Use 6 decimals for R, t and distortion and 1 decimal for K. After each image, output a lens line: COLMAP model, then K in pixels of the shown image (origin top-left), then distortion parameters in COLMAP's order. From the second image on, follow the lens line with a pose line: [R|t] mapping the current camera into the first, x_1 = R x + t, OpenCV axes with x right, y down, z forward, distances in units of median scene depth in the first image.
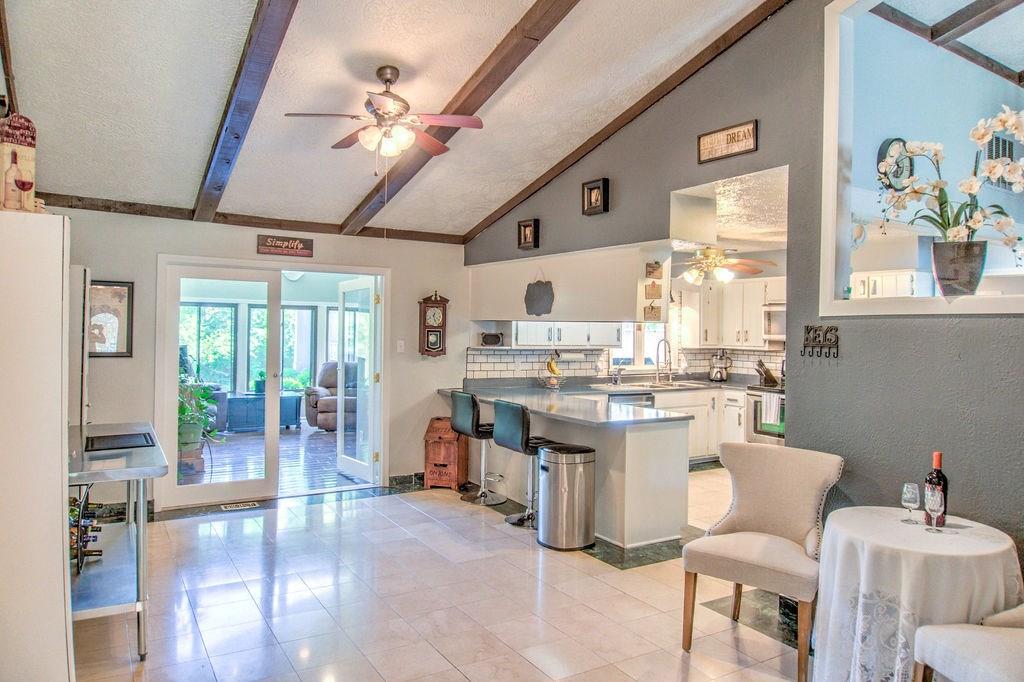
lens RADIAL K [[675.0, 0, 504.5], [0, 675.0, 325.4], [0, 0, 1]] dist [-0.021320, -0.001954]
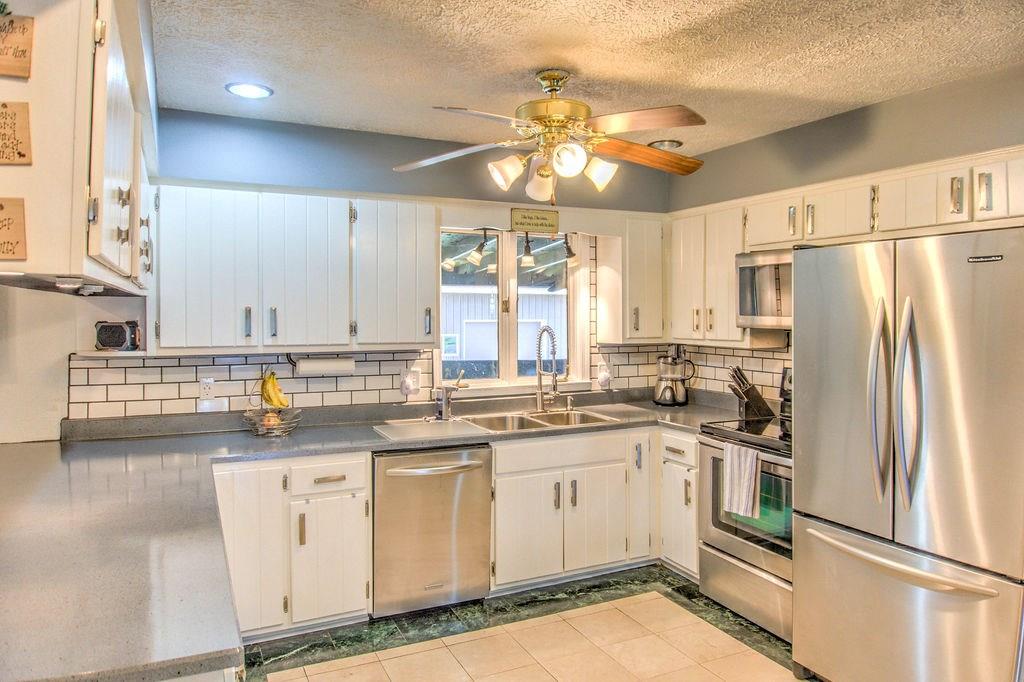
lens RADIAL K [[675.0, 0, 508.8], [0, 675.0, 323.4], [0, 0, 1]] dist [-0.021320, -0.001954]
pose [[0.995653, -0.014535, -0.092002, 0.304718], [0.016295, 0.999698, 0.018414, 0.008344], [0.091706, -0.019833, 0.995589, 0.578255]]
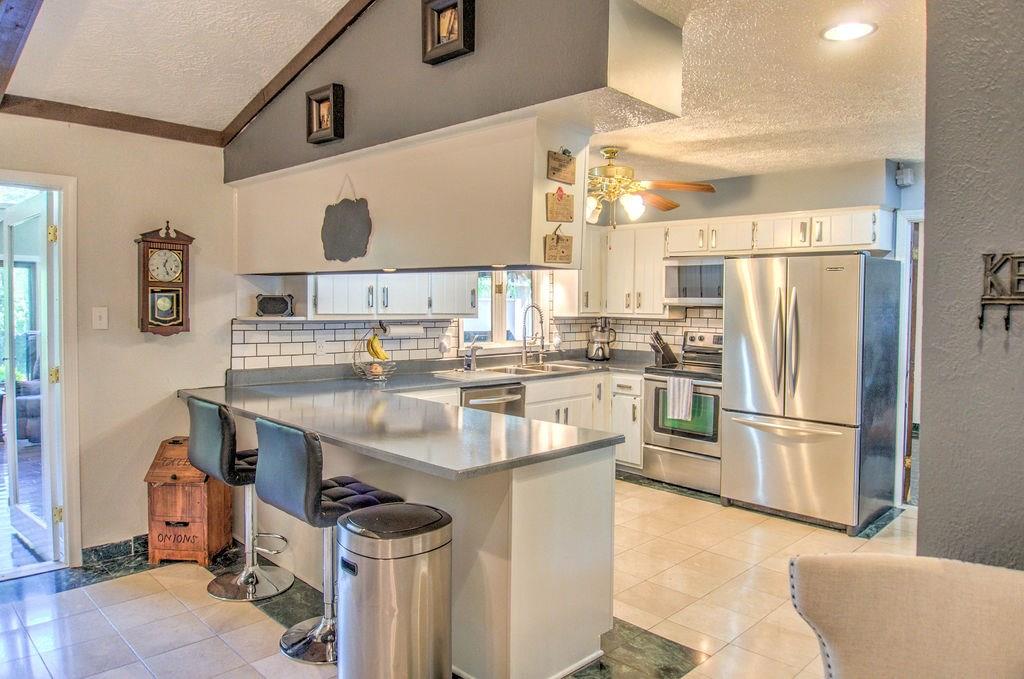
lens RADIAL K [[675.0, 0, 505.9], [0, 675.0, 315.6], [0, 0, 1]] dist [-0.021320, -0.001954]
pose [[0.969896, -0.008885, 0.243357, 0.037802], [0.002136, 0.999606, 0.027980, 0.013804], [-0.243509, -0.026618, 0.969533, 0.363125]]
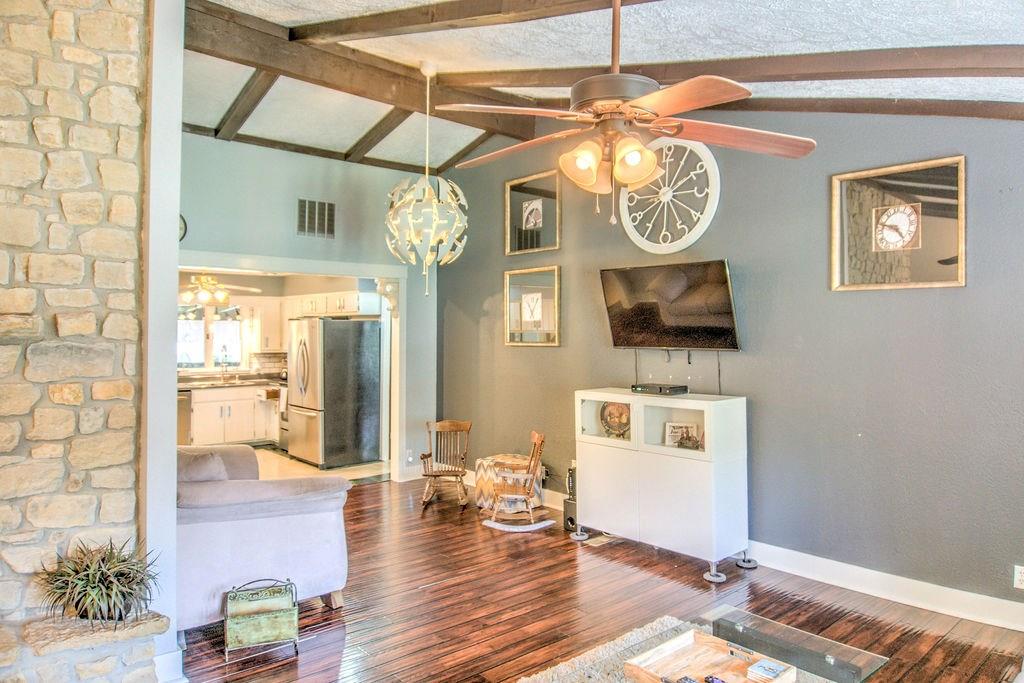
lens RADIAL K [[675.0, 0, 513.1], [0, 675.0, 336.8], [0, 0, 1]] dist [-0.021320, -0.001954]
pose [[0.980970, -0.011866, 0.193797, 0.610831], [0.010160, 0.999900, 0.009796, -0.002309], [-0.193894, -0.007641, 0.980993, -0.336281]]
